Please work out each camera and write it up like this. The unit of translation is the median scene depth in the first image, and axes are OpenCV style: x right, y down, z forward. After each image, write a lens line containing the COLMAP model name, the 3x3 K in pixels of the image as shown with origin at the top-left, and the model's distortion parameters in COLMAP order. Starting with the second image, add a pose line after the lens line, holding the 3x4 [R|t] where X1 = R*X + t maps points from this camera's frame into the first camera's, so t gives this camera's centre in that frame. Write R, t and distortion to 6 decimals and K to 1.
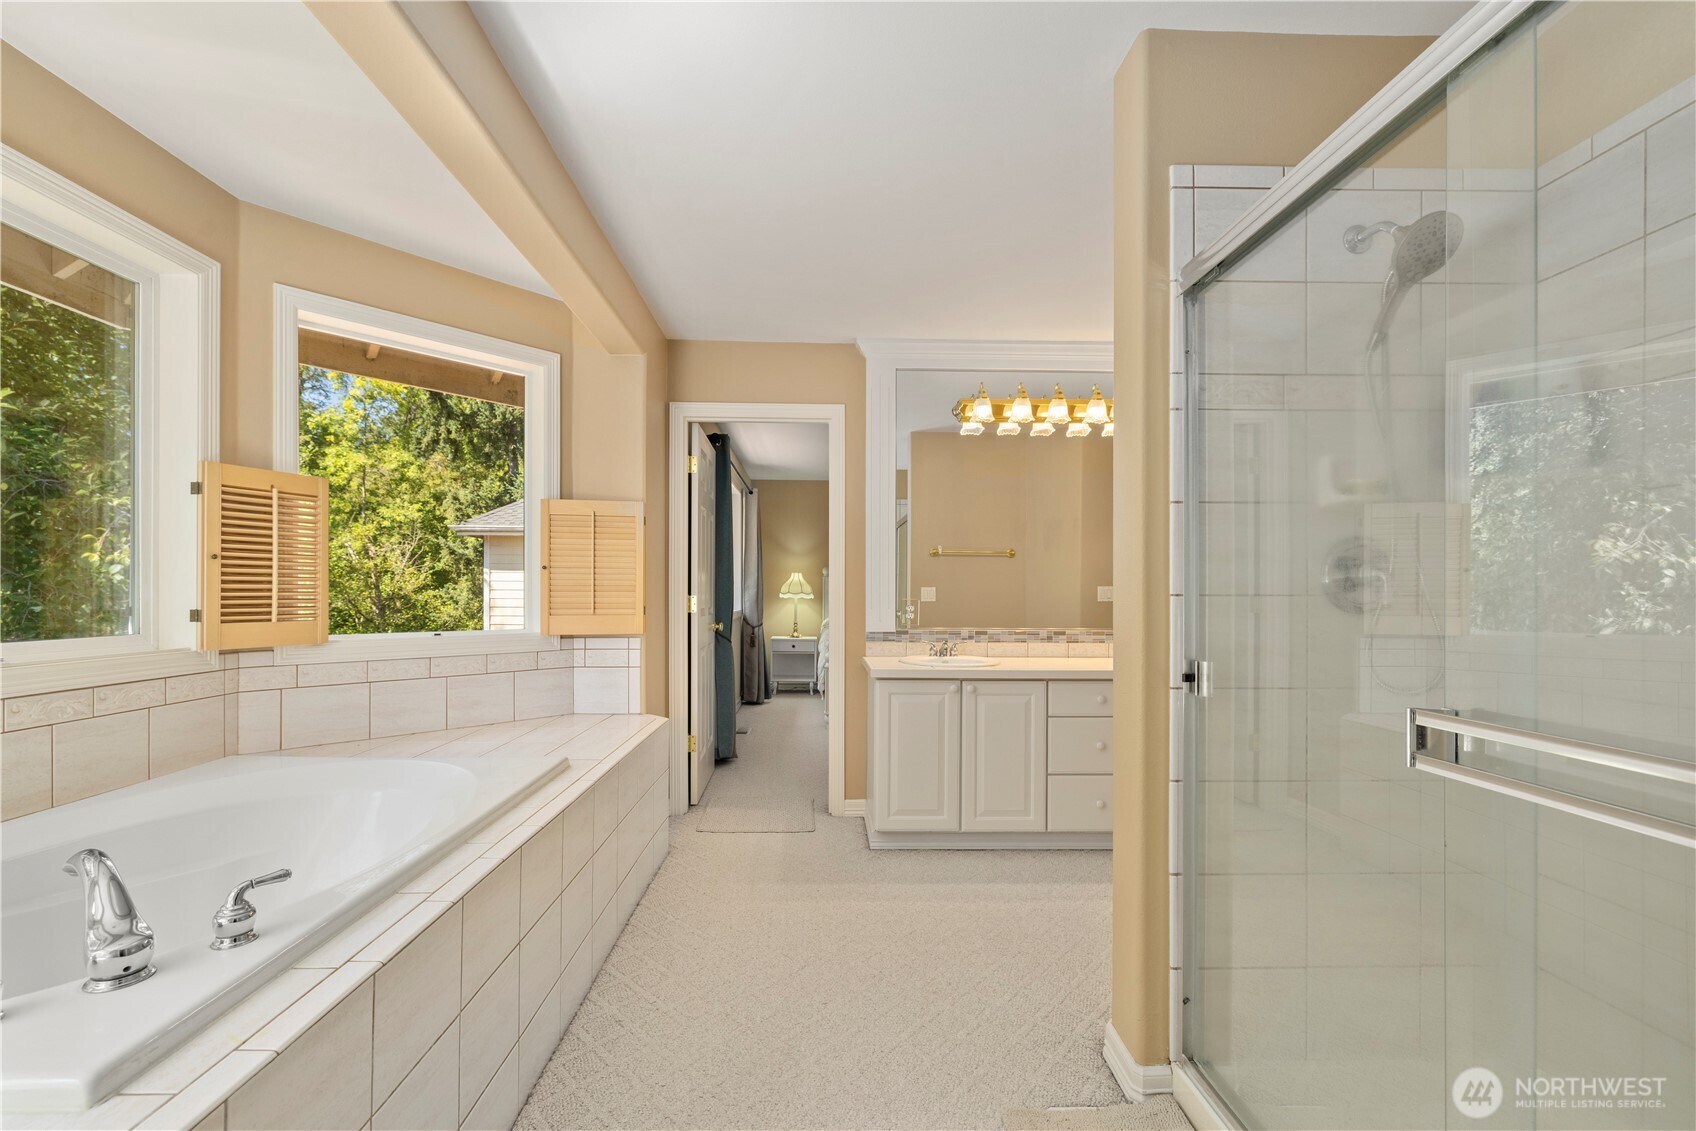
lens RADIAL K [[720.7, 0, 838.6], [0, 720.7, 594.5], [0, 0, 1]] dist [0.007494, -0.000419]
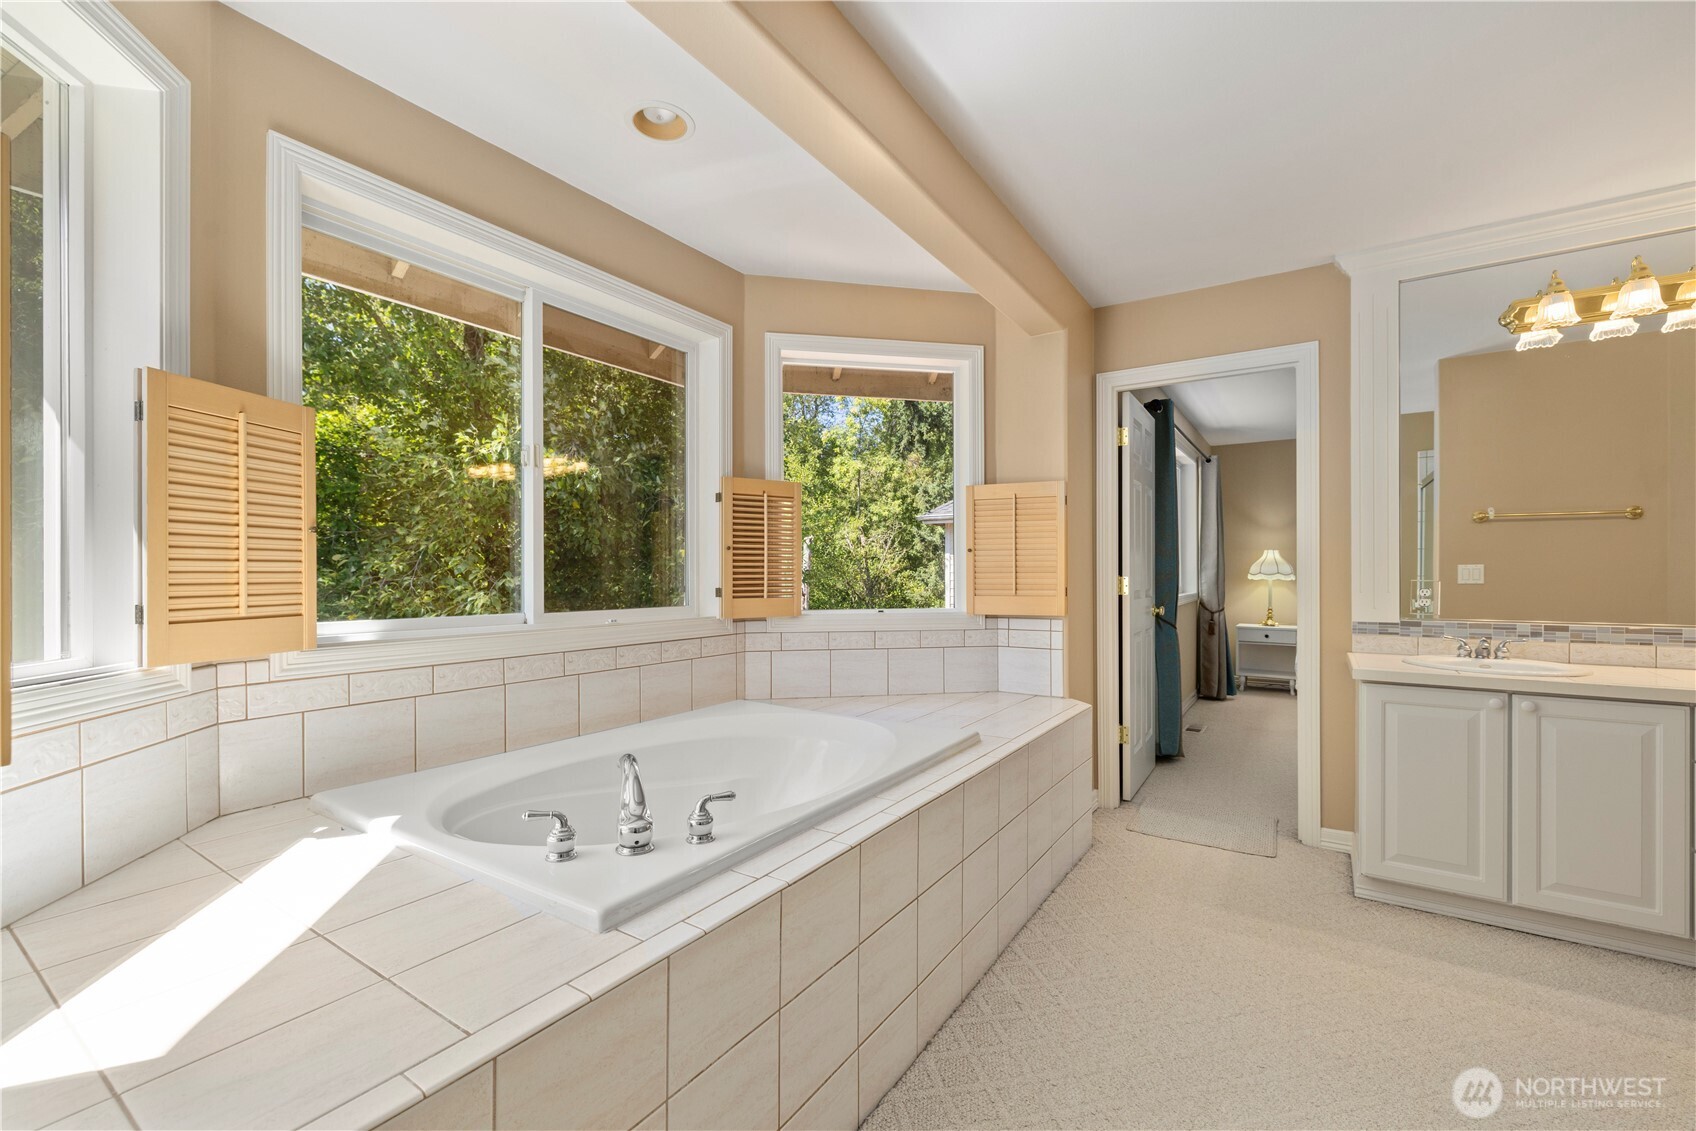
lens RADIAL K [[720.7, 0, 836.7], [0, 720.7, 576.4], [0, 0, 1]] dist [0.007494, -0.000419]
pose [[0.816657, -0.003889, -0.577110, 0.035860], [0.003622, 0.999992, -0.001613, 0.001408], [0.577111, -0.000773, 0.816665, 0.021790]]
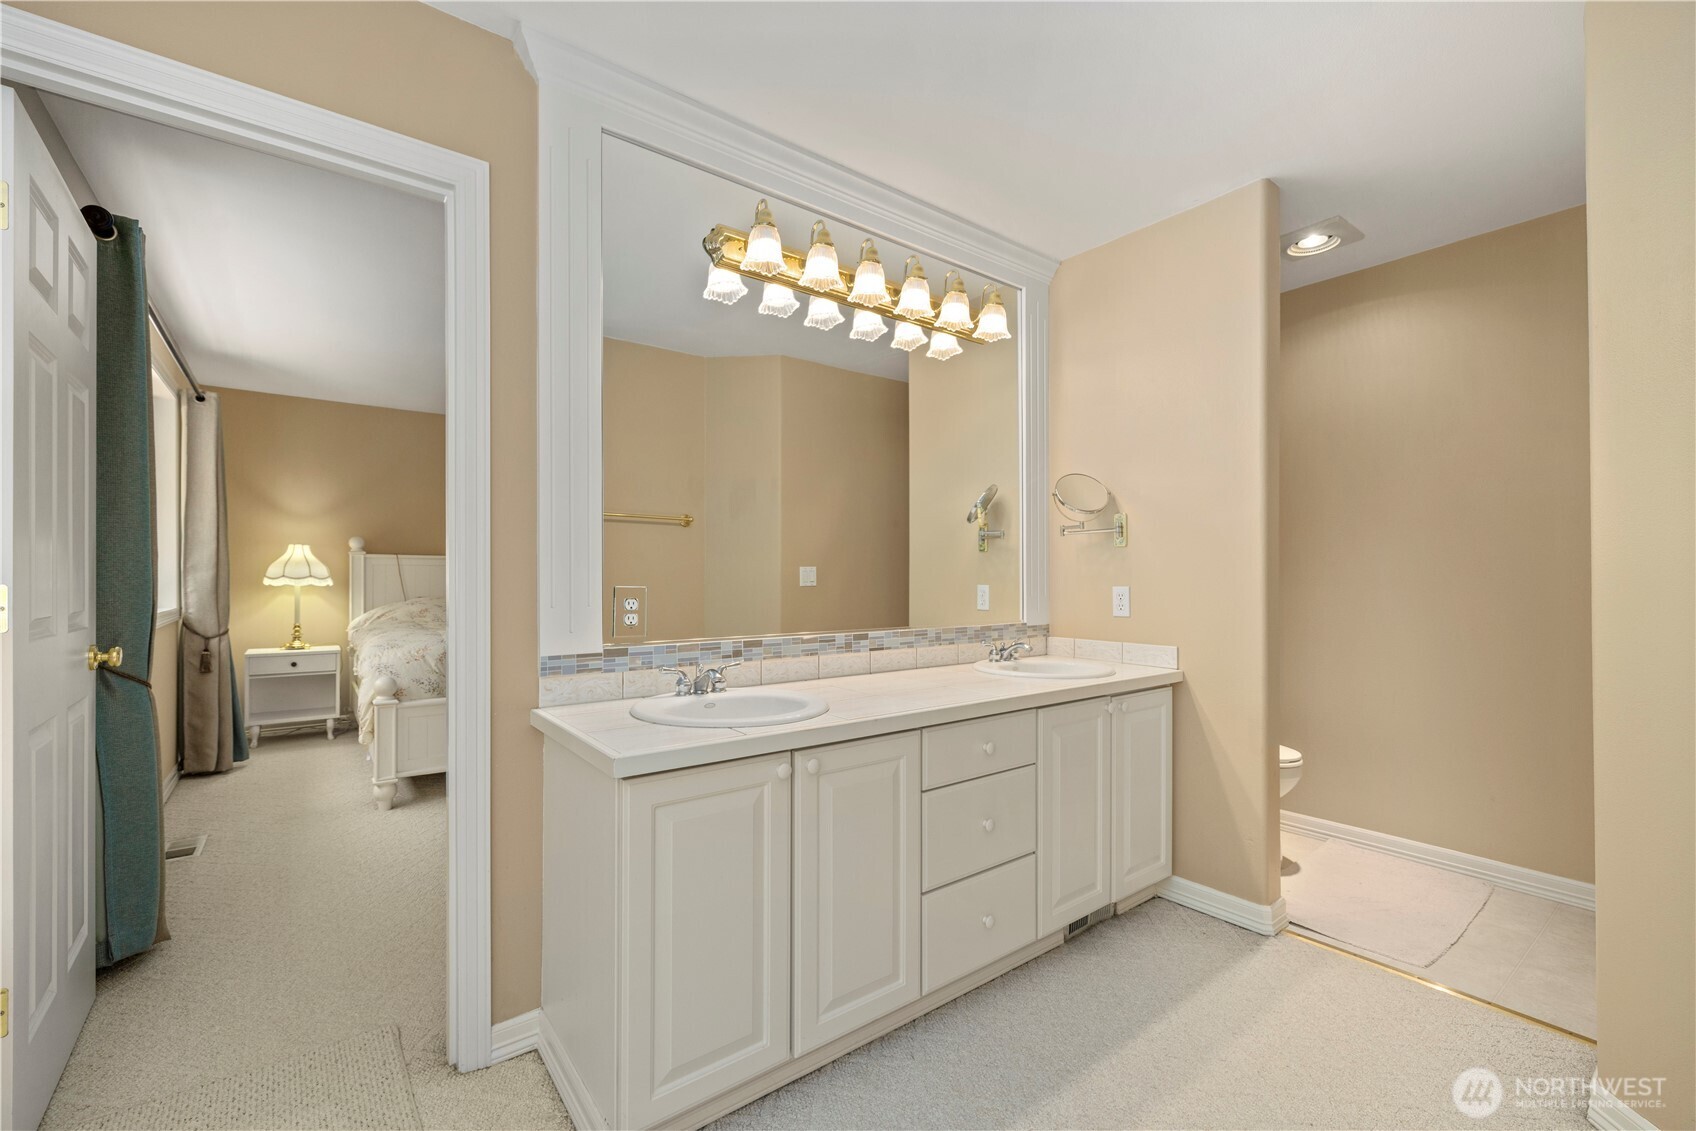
lens RADIAL K [[720.7, 0, 851.5], [0, 720.7, 574.4], [0, 0, 1]] dist [0.007494, -0.000419]
pose [[0.815505, -0.003176, 0.578741, -0.073424], [0.005942, 0.999978, -0.002886, 0.000155], [-0.578720, 0.005793, 0.815506, 0.512805]]
